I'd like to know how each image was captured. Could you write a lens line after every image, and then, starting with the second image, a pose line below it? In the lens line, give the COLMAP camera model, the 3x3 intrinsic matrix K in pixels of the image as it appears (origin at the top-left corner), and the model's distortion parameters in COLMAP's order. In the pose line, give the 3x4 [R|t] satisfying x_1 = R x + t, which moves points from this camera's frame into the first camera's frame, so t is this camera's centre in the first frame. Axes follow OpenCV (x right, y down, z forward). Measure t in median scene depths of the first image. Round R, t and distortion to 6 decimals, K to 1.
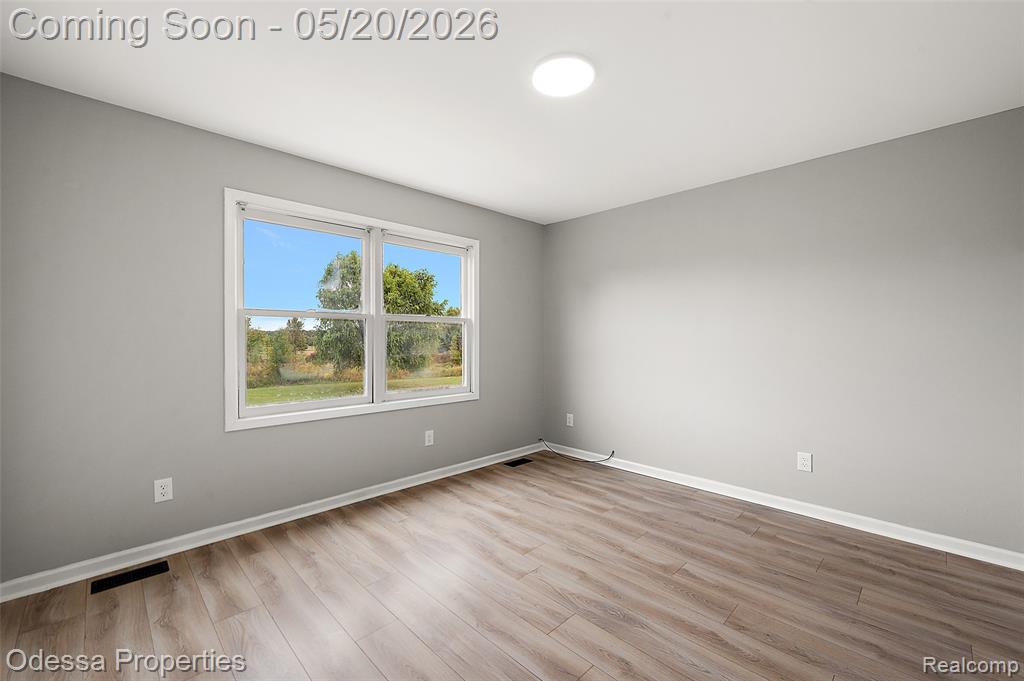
lens RADIAL K [[426.1, 0, 512.0], [0, 426.1, 340.5], [0, 0, 1]] dist [0.001923, 0.000043]
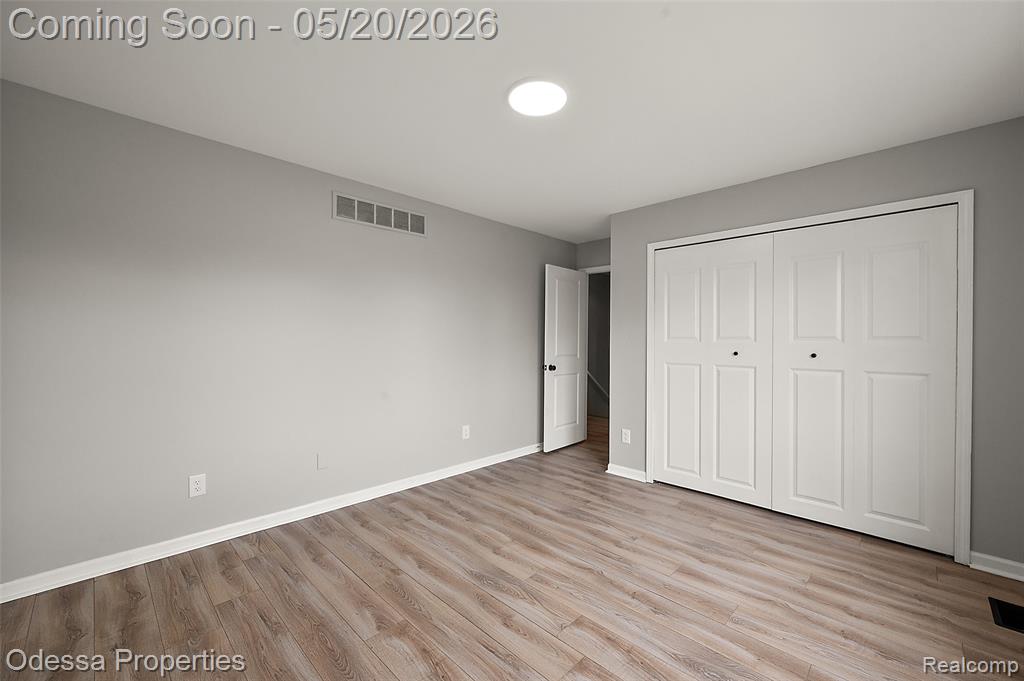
lens RADIAL K [[404.9, 0, 519.7], [0, 404.9, 339.5], [0, 0, 1]] dist [0.000529, 0.000147]
pose [[-0.999334, -0.008162, -0.035579, 0.184922], [-0.008360, 0.999950, 0.005422, -0.021267], [0.035533, 0.005716, -0.999352, 1.922221]]
